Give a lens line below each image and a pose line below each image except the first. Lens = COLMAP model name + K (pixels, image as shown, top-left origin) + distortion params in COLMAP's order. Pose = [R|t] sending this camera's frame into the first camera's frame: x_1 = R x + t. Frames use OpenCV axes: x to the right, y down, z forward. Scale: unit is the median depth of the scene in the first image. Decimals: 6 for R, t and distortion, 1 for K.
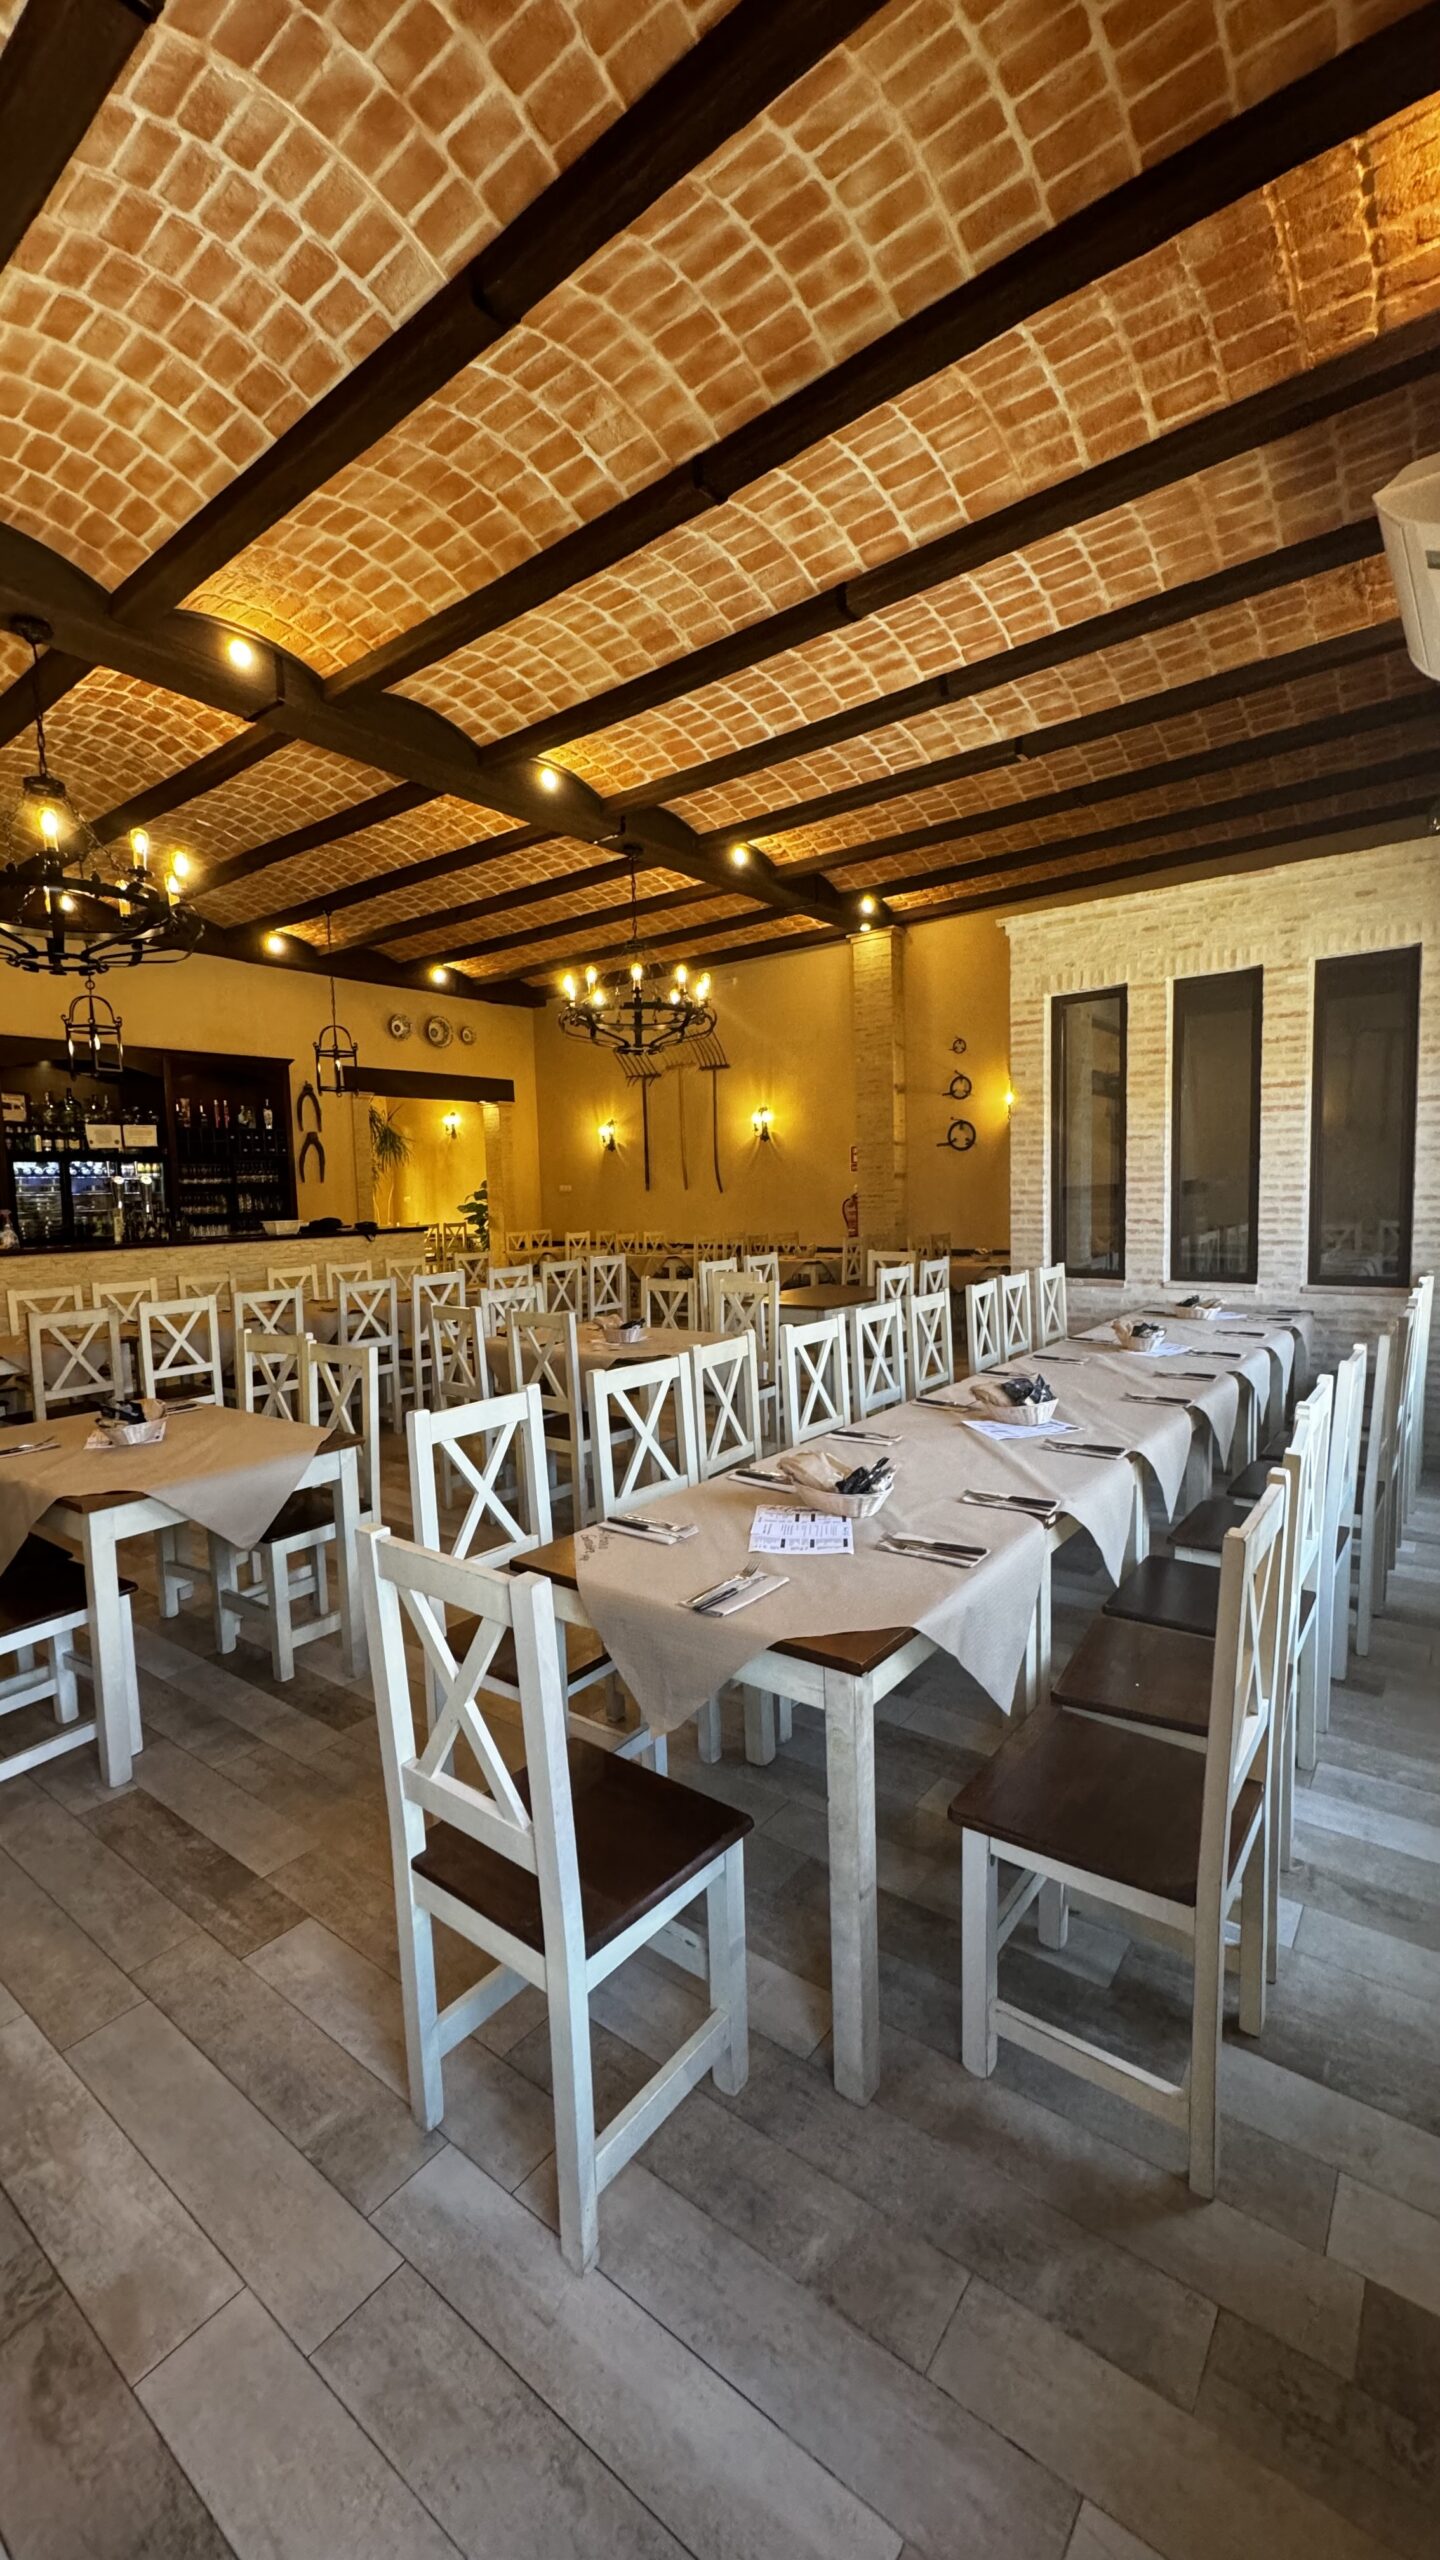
lens RADIAL K [[1005.7, 0, 728.9], [0, 1005.7, 1297.8], [0, 0, 1]] dist [-0.003165, -0.000426]
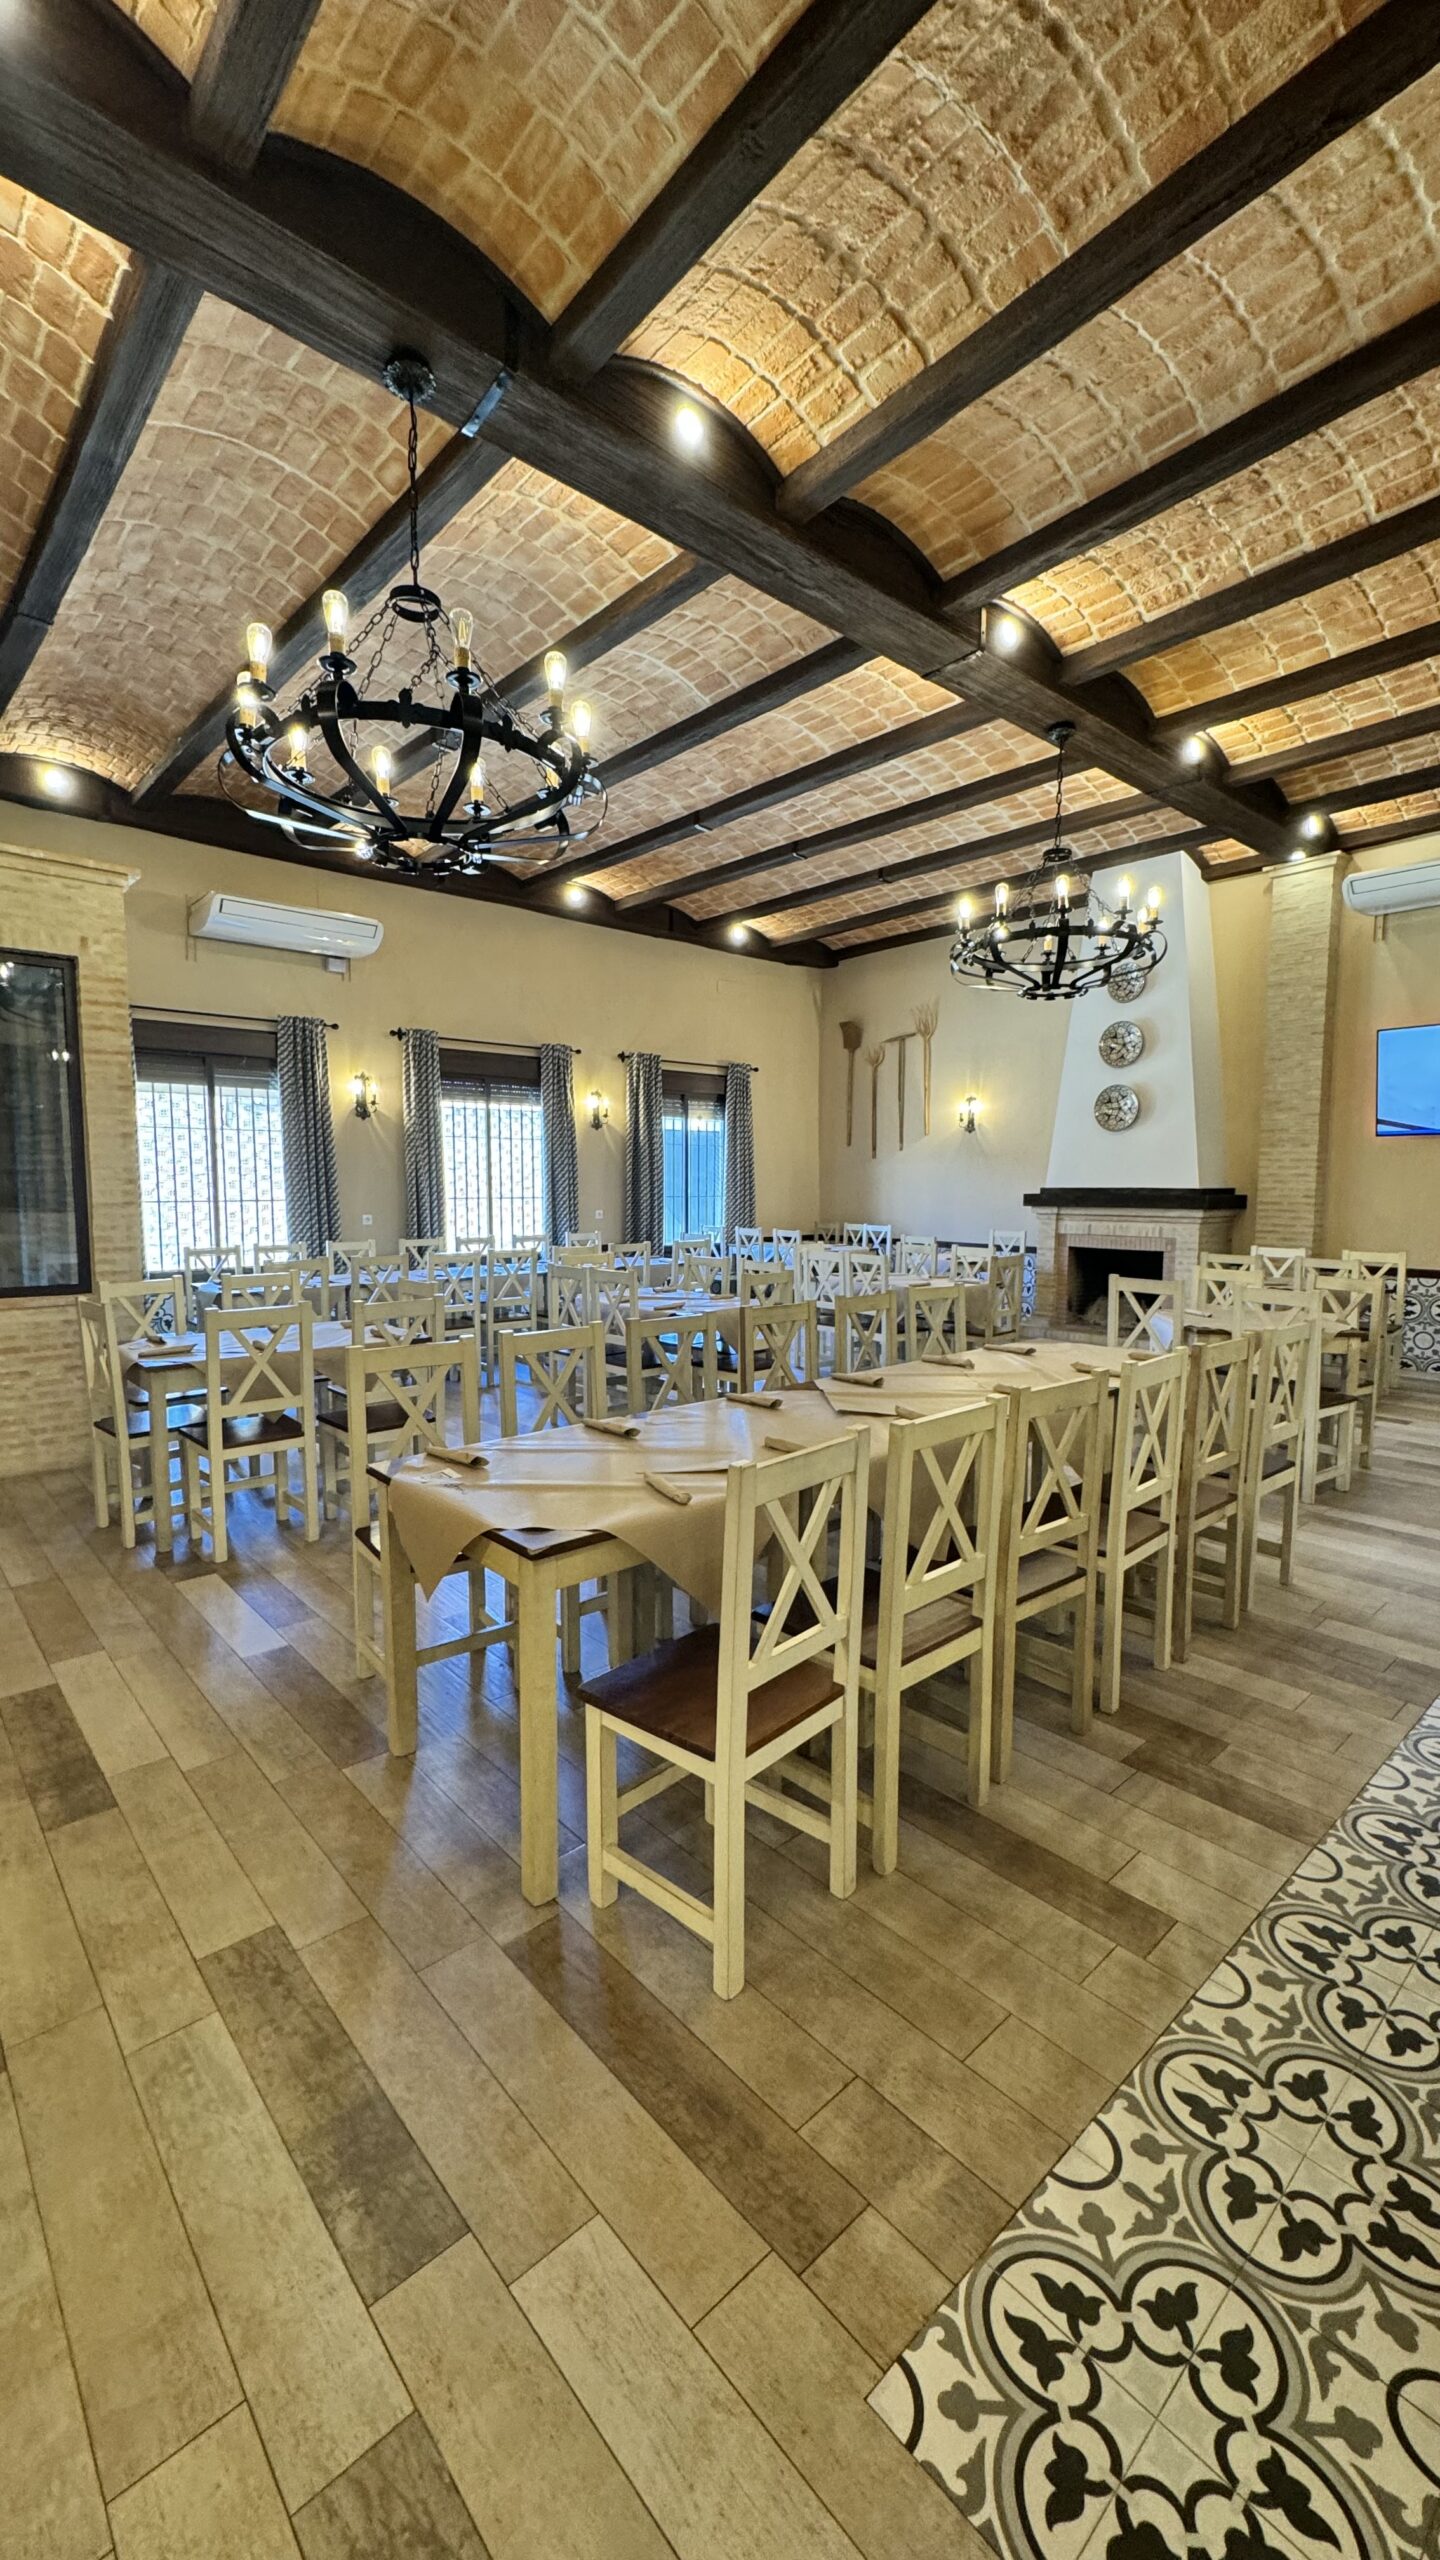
lens RADIAL K [[1005.7, 0, 715.1], [0, 1005.7, 1307.8], [0, 0, 1]] dist [-0.003165, -0.000426]
pose [[0.980869, 0.051557, -0.187720, -0.193729], [-0.047452, 0.998527, 0.026300, -0.020902], [0.188800, -0.016890, 0.981870, 0.186373]]
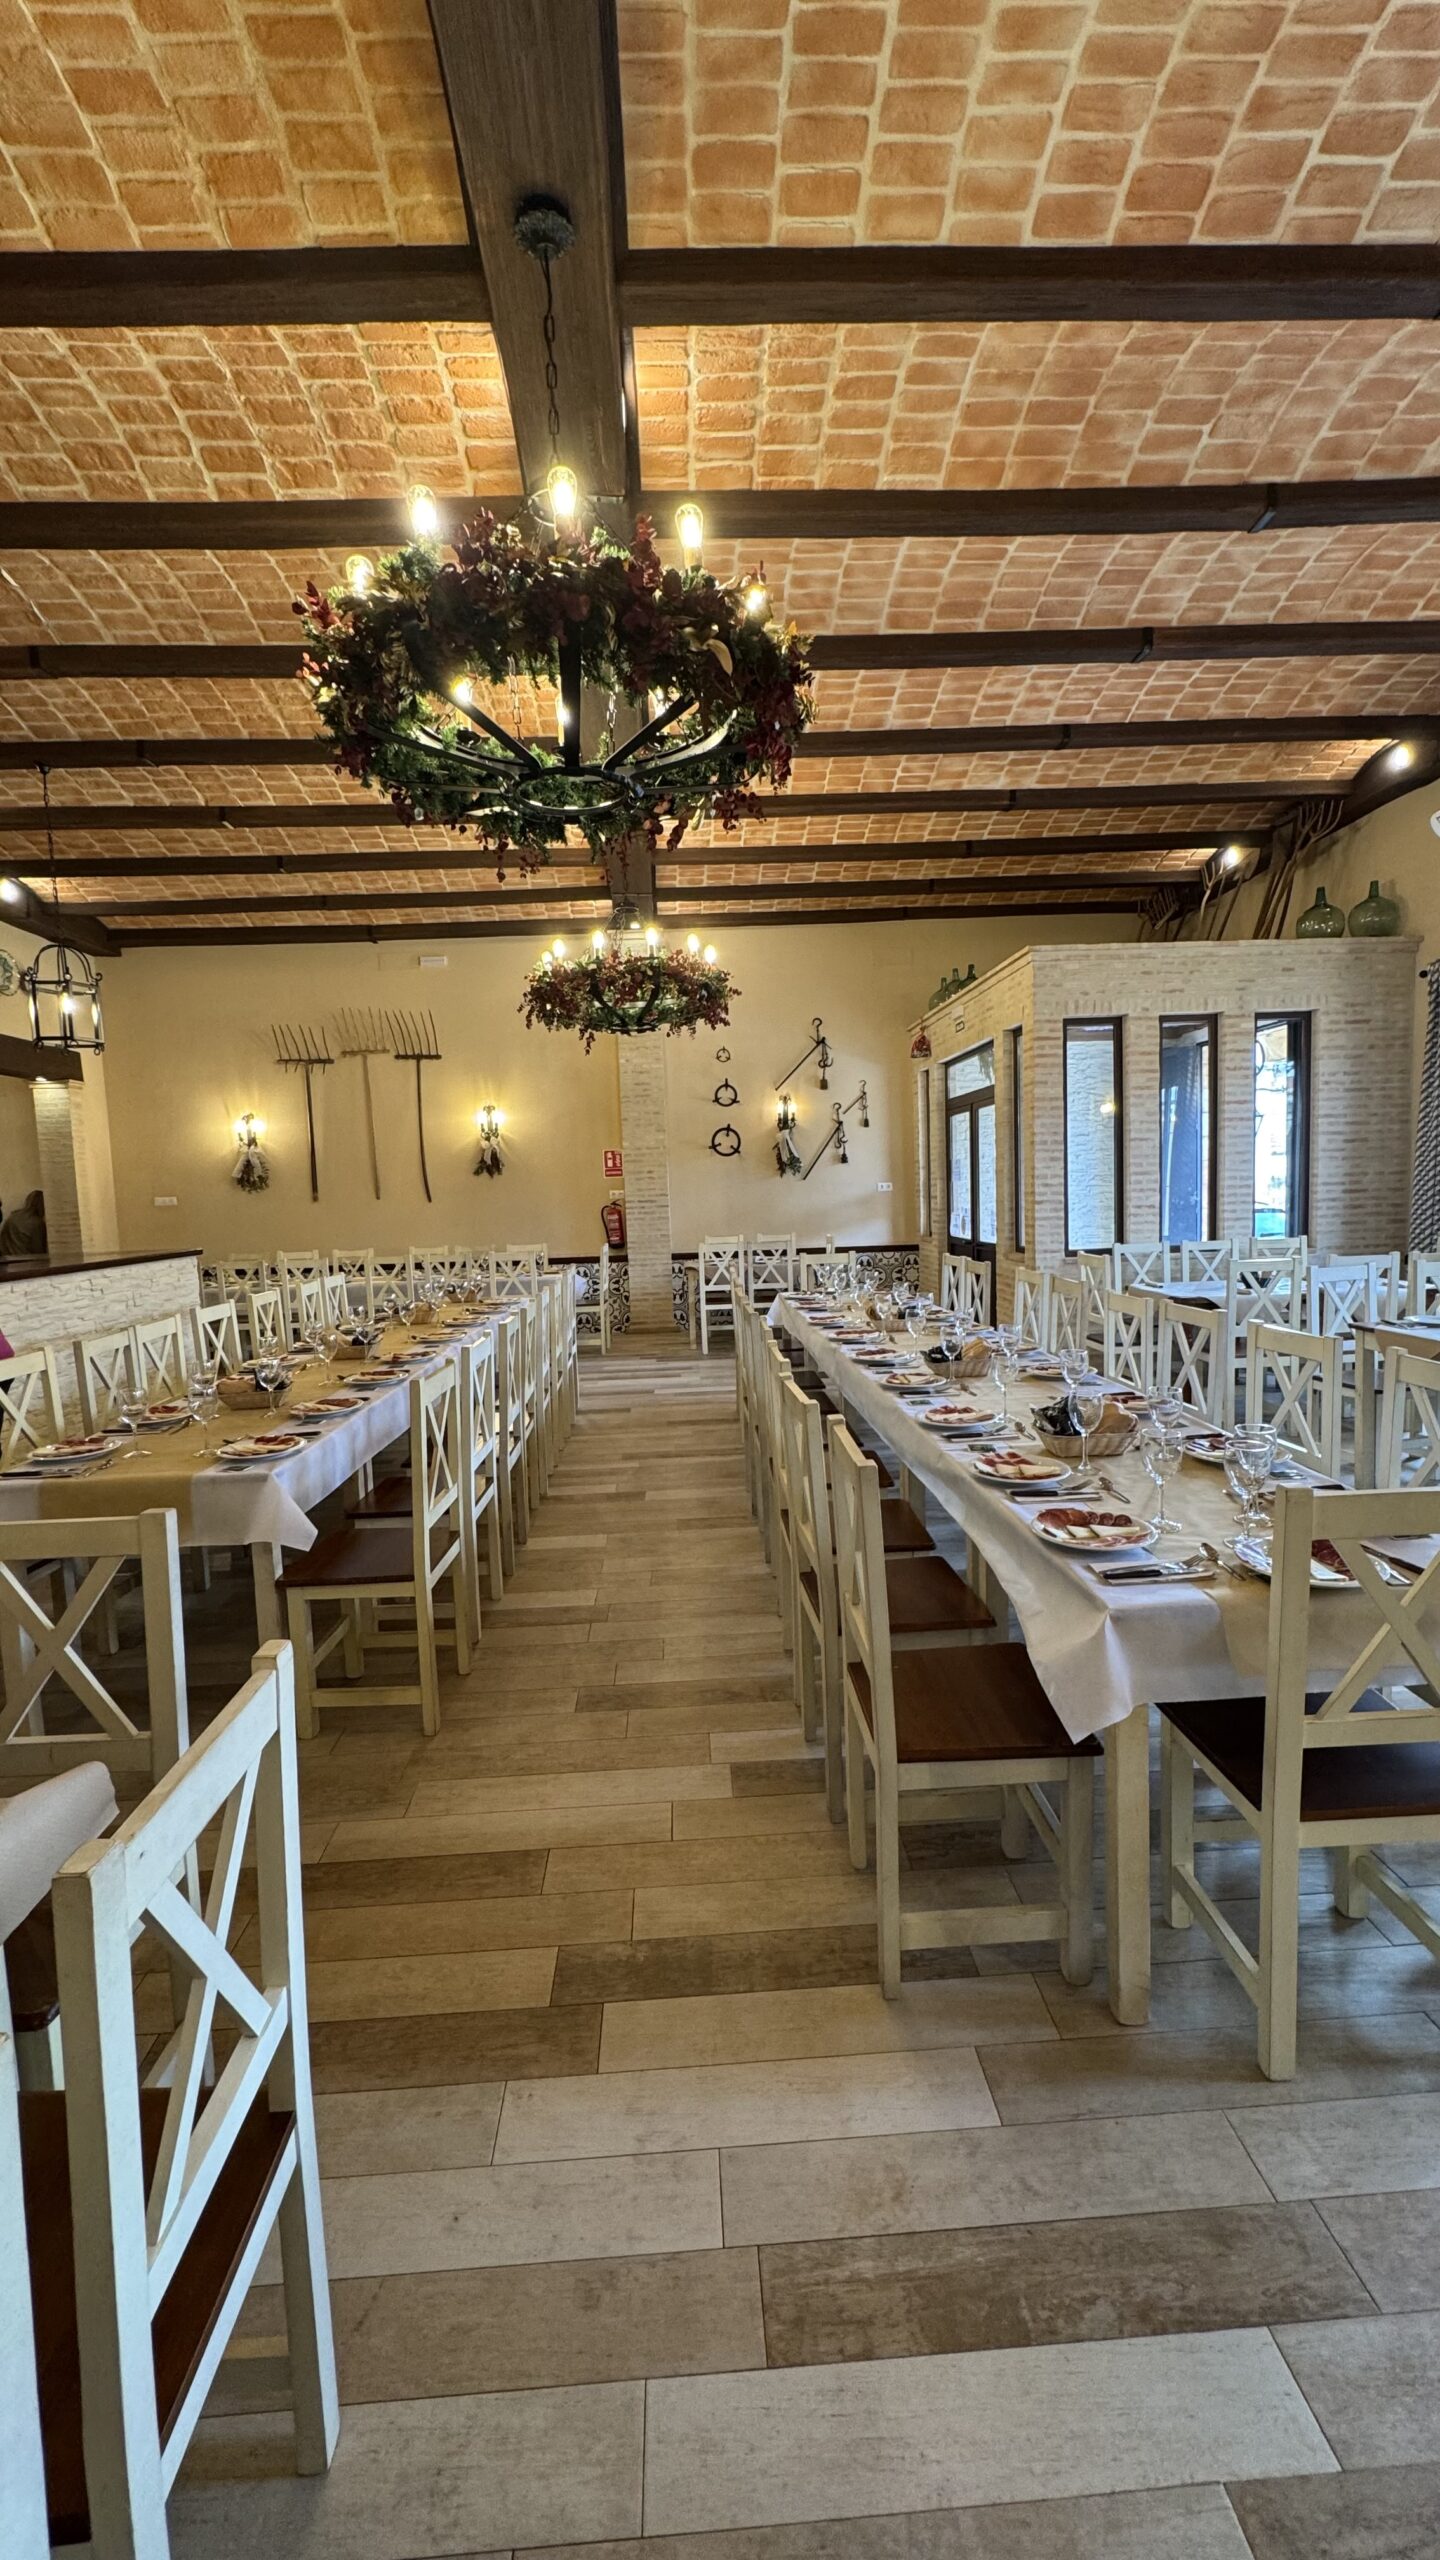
lens RADIAL K [[1005.7, 0, 710.4], [0, 1005.7, 1289.0], [0, 0, 1]] dist [-0.003165, -0.000426]
pose [[0.770381, -0.064390, 0.634324, -0.595635], [0.083235, 0.996530, 0.000070, -0.015002], [-0.632128, 0.052744, 0.773067, 0.289142]]
